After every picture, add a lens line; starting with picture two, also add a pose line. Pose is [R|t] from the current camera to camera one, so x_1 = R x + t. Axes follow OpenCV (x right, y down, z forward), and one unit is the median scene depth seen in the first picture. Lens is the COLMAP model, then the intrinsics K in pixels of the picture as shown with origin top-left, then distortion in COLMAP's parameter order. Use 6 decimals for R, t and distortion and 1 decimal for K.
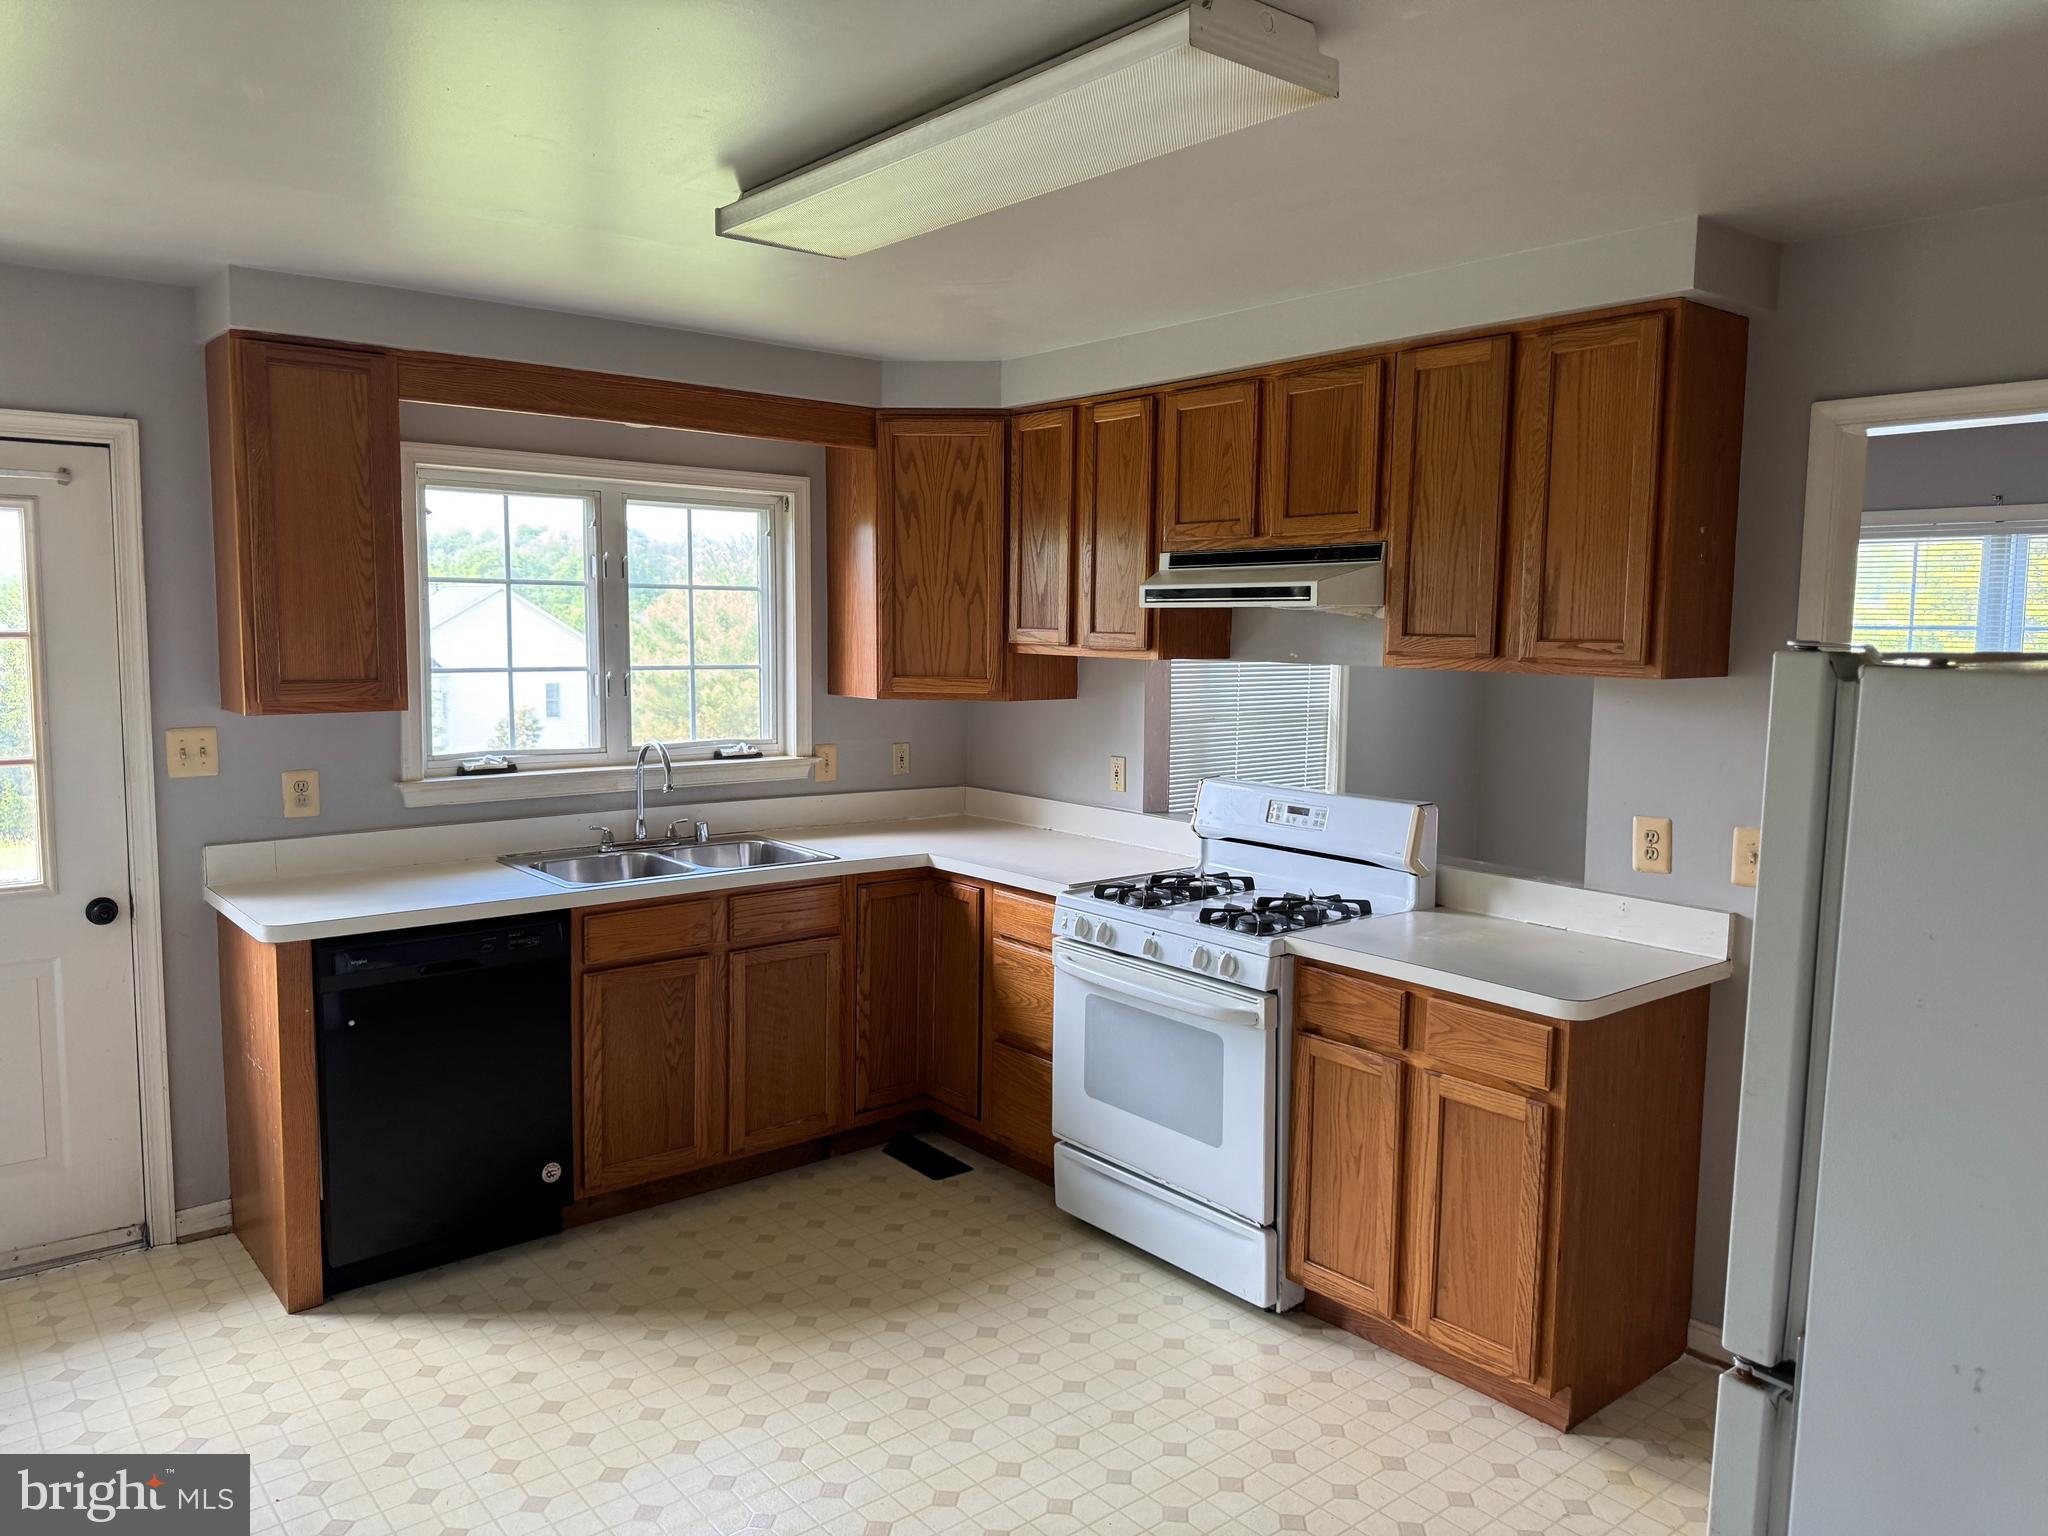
lens RADIAL K [[1408.6, 0, 1024.0], [0, 1408.6, 768.0], [0, 0, 1]] dist [0.004055, -0.101636]
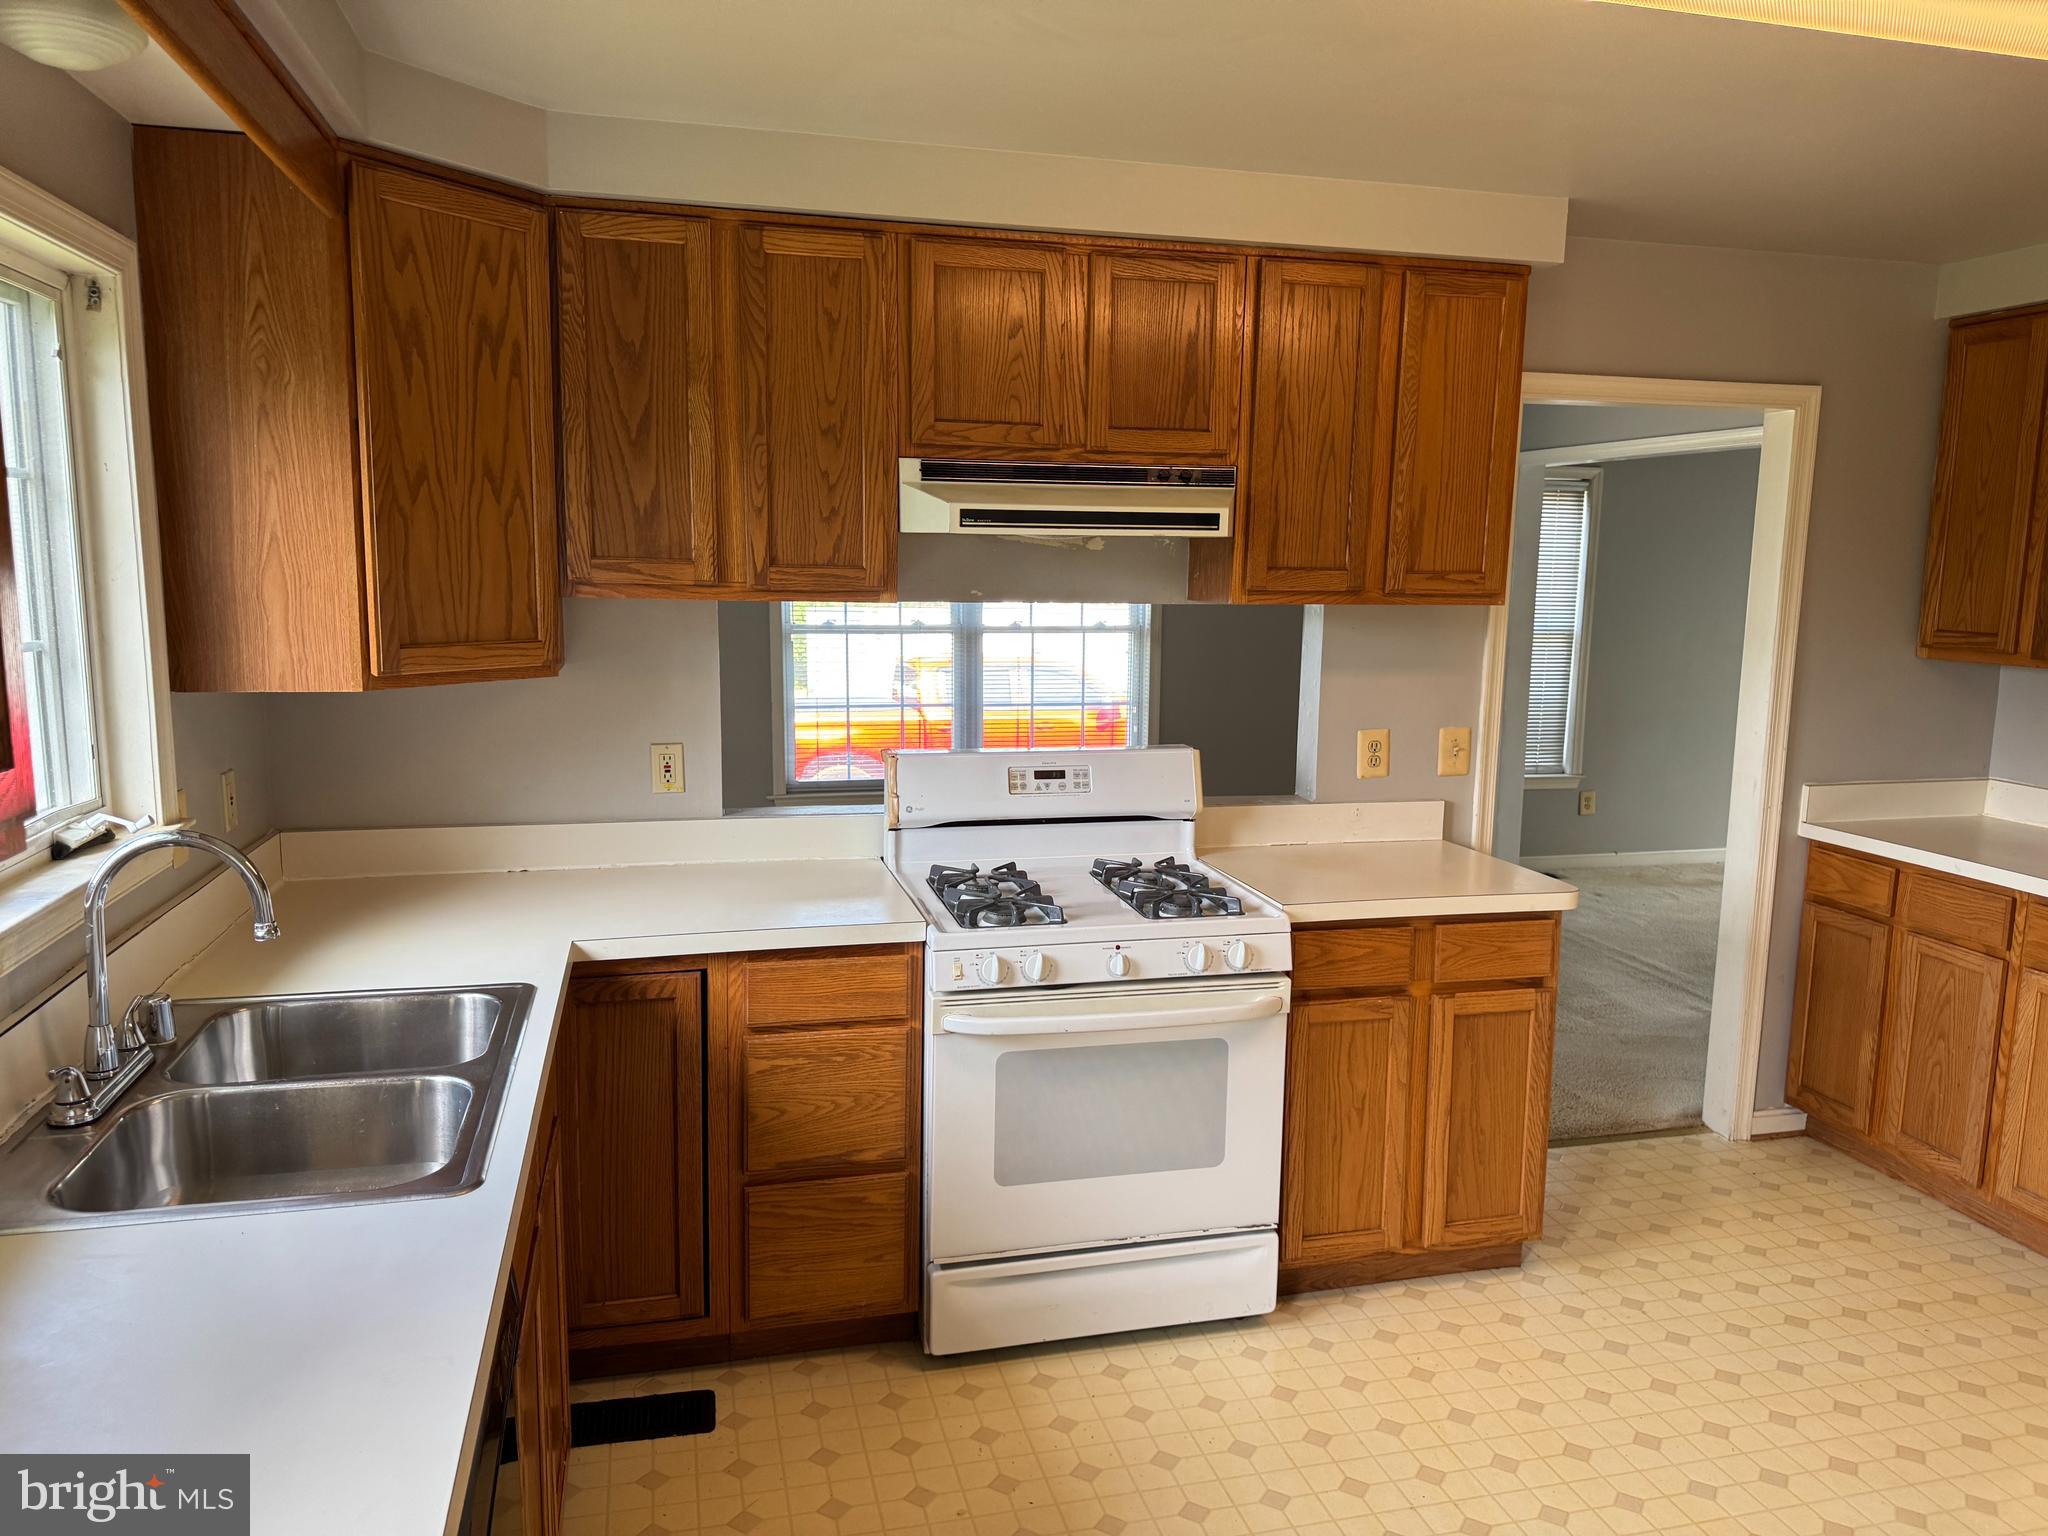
lens RADIAL K [[1440.6, 0, 1033.3], [0, 1440.6, 790.3], [0, 0, 1]] dist [0.029387, -0.039134]
pose [[0.422805, -0.151161, 0.893524, -0.599426], [0.083289, 0.988299, 0.127783, -0.073629], [-0.902385, 0.020394, 0.430448, 0.638130]]
